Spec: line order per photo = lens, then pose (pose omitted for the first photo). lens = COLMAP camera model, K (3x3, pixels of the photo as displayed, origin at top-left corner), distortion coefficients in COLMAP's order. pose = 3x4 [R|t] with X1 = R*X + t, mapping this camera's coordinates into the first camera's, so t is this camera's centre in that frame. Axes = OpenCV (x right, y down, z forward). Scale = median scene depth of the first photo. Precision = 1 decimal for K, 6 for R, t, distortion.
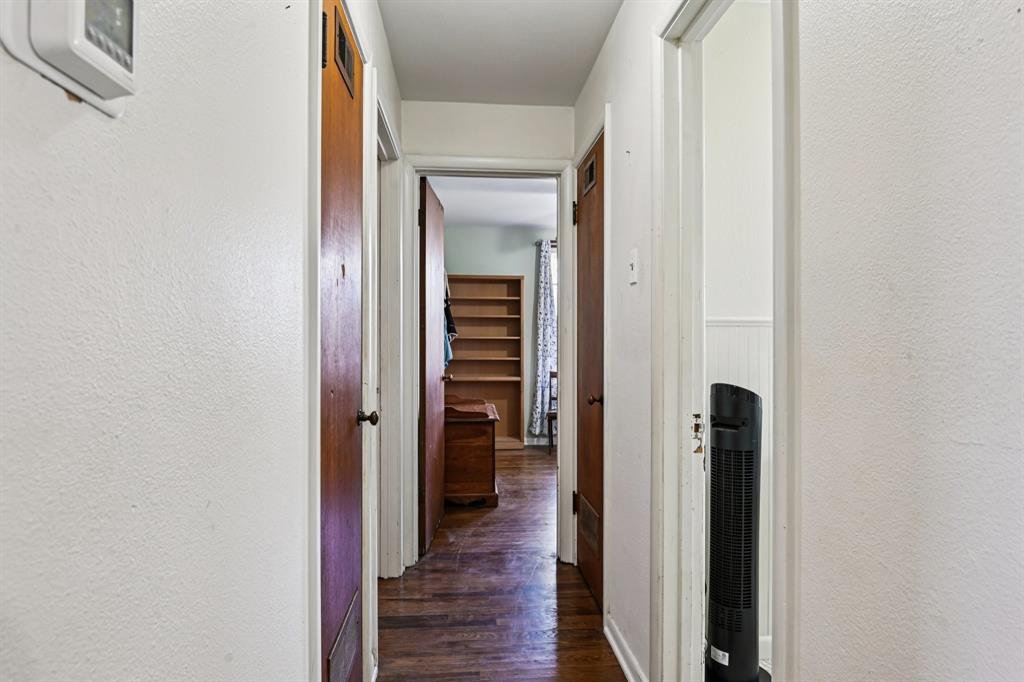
lens RADIAL K [[596.3, 0, 513.3], [0, 596.3, 343.7], [0, 0, 1]] dist [-0.004152, -0.001104]
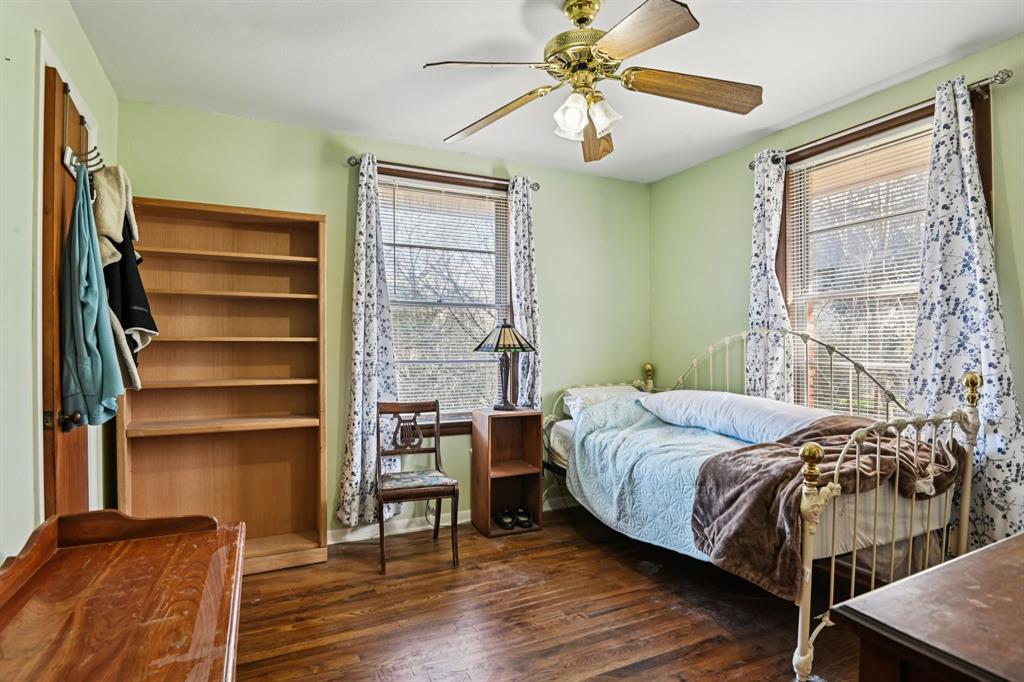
lens RADIAL K [[534.2, 0, 512.0], [0, 534.2, 341.0], [0, 0, 1]] dist [-0.000200, 0.000036]
pose [[0.936702, -0.003300, 0.350112, 0.007140], [0.006491, 0.999947, -0.007941, -0.004207], [-0.350068, 0.009711, 0.936674, 0.512718]]
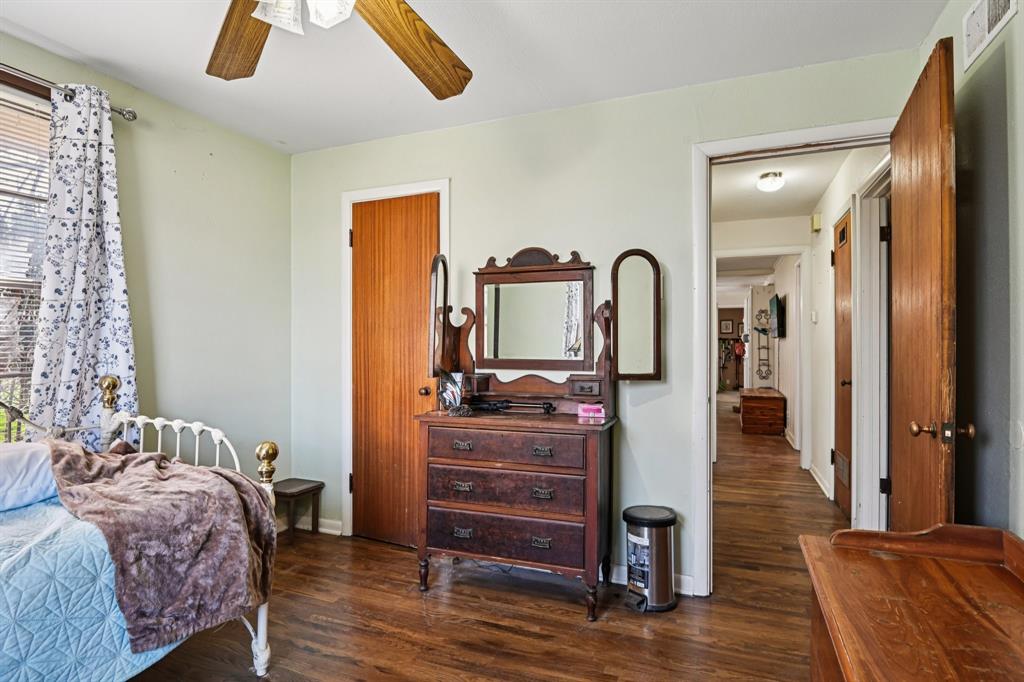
lens RADIAL K [[537.9, 0, 512.0], [0, 537.9, 341.0], [0, 0, 1]] dist [-0.000474, -0.000121]
pose [[-0.889243, 0.002698, 0.457428, -0.026841], [0.001480, 0.999994, -0.003021, -0.010637], [-0.457434, -0.002009, -0.889242, 1.504204]]
